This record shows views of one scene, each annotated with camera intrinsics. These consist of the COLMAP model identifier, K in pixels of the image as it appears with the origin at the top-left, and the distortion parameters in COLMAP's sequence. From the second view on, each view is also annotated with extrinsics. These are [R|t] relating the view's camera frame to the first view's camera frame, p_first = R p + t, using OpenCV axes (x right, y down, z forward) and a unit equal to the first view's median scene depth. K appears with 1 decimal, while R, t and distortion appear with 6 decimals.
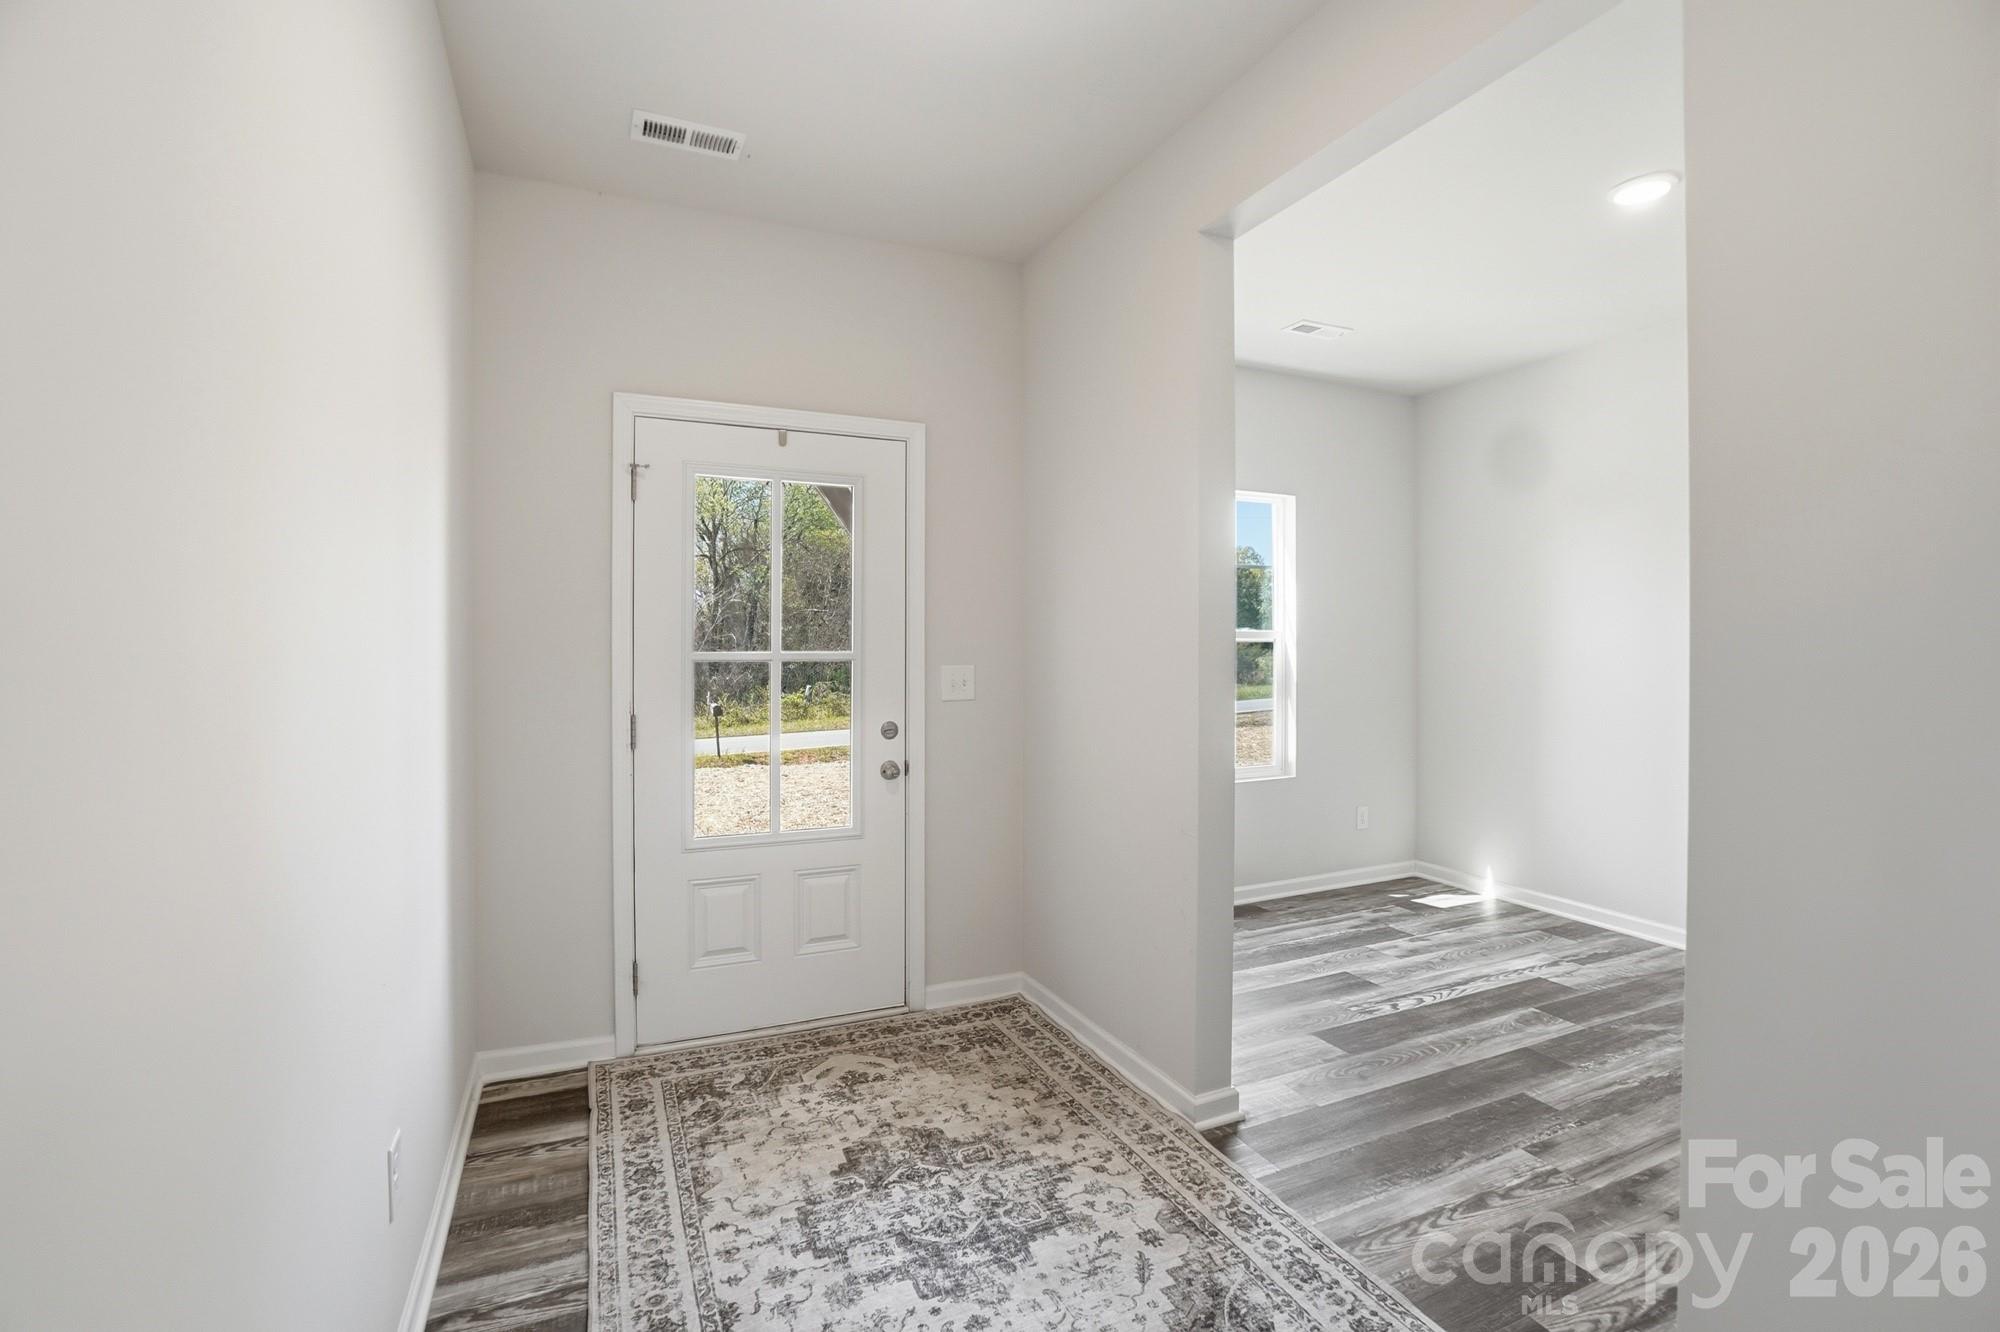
lens RADIAL K [[890.2, 0, 956.6], [0, 890.2, 649.8], [0, 0, 1]] dist [-0.054524, 0.014348]
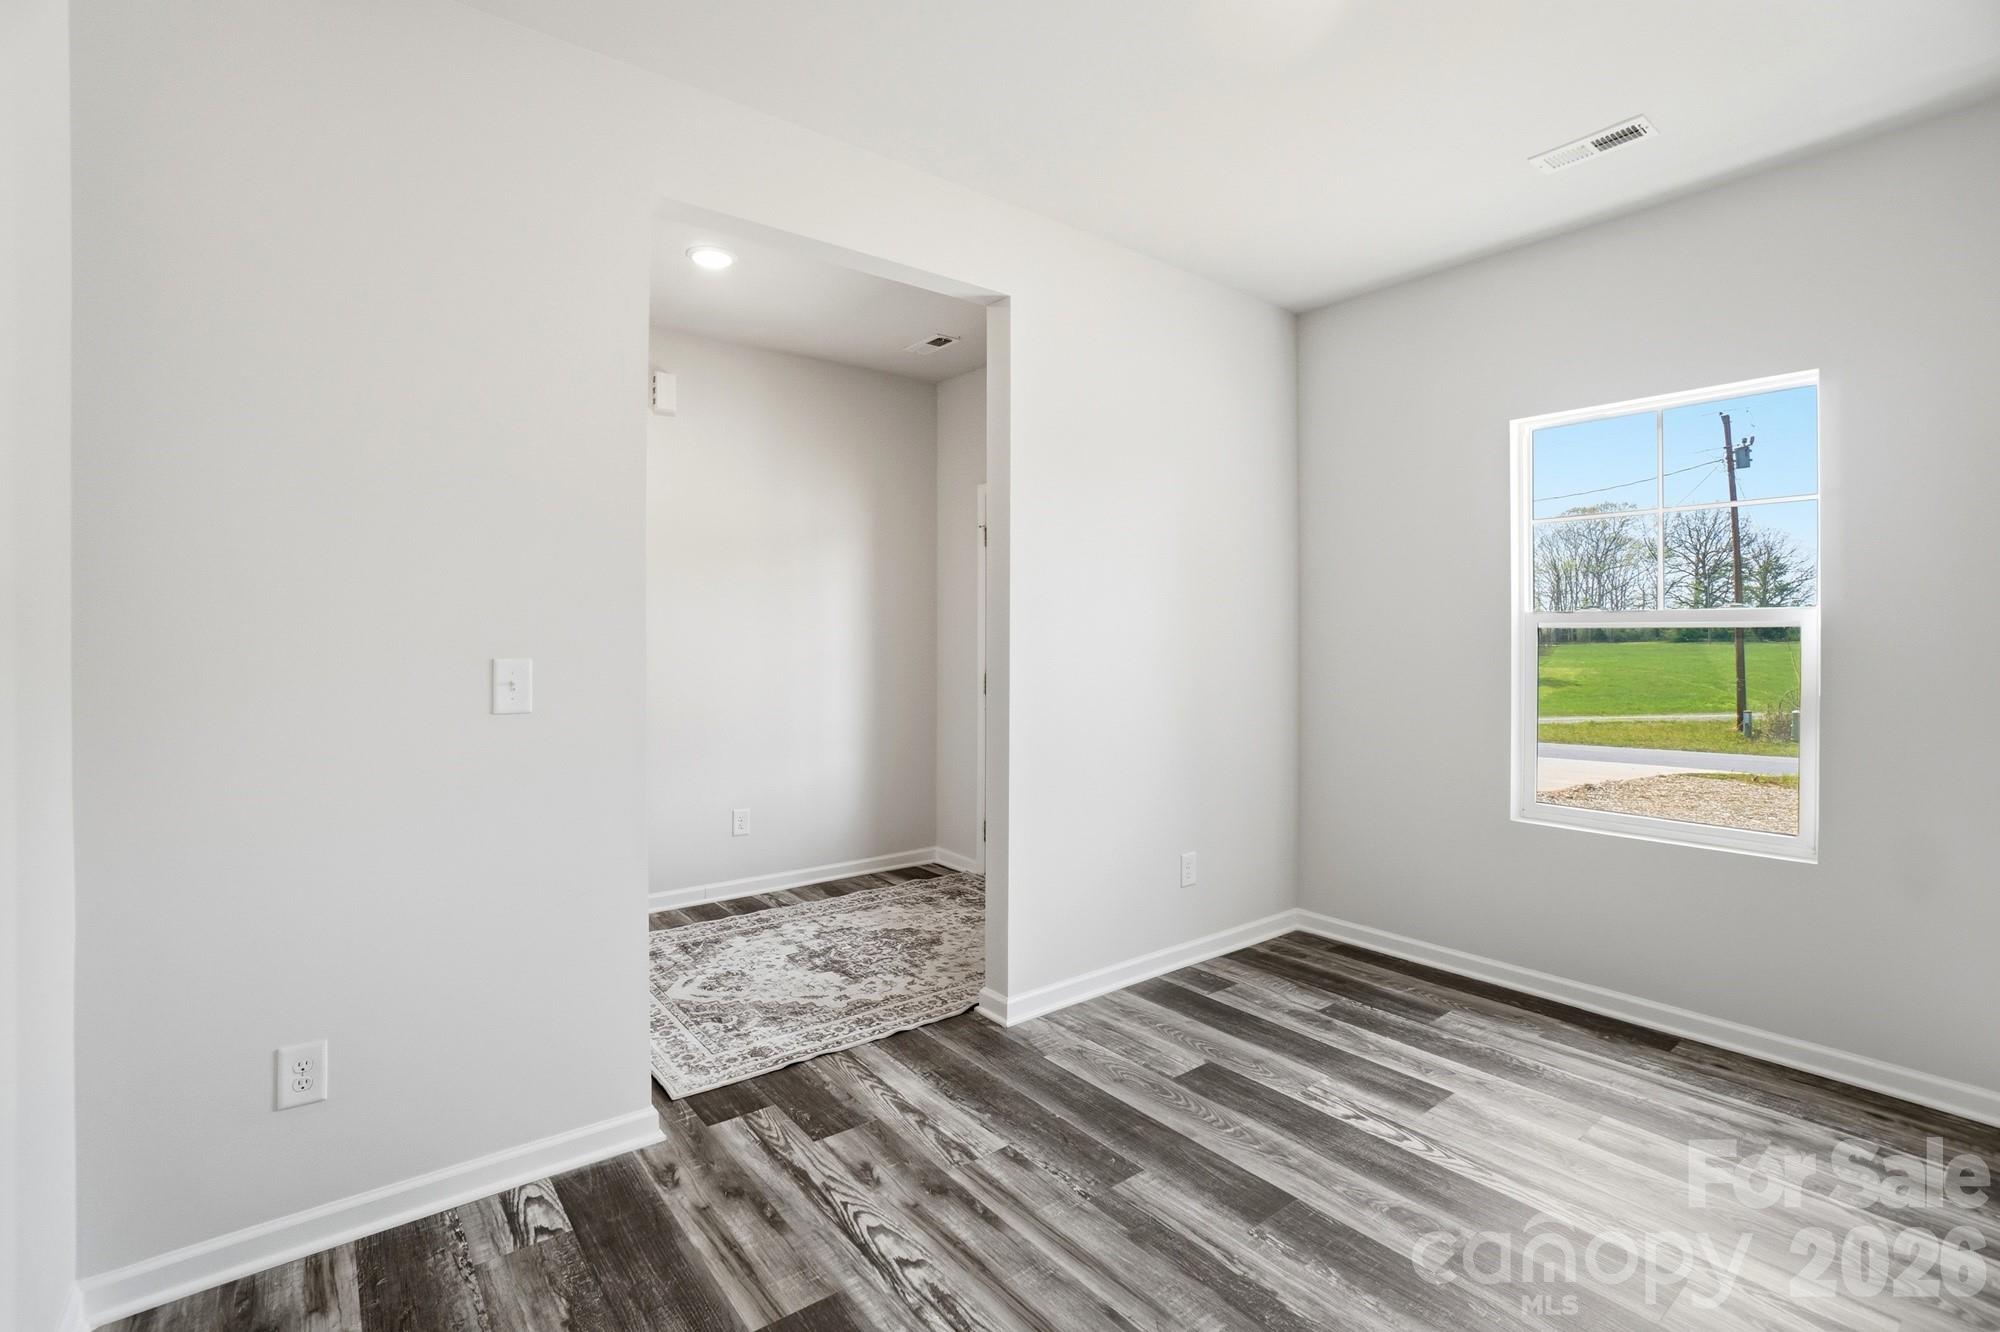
lens RADIAL K [[890.2, 0, 990.4], [0, 890.2, 647.0], [0, 0, 1]] dist [-0.054524, 0.014348]
pose [[0.257997, 0.014024, -0.966044, 1.574164], [-0.003791, 0.999902, 0.013504, -0.000082], [0.966138, 0.000178, 0.258024, 0.709148]]
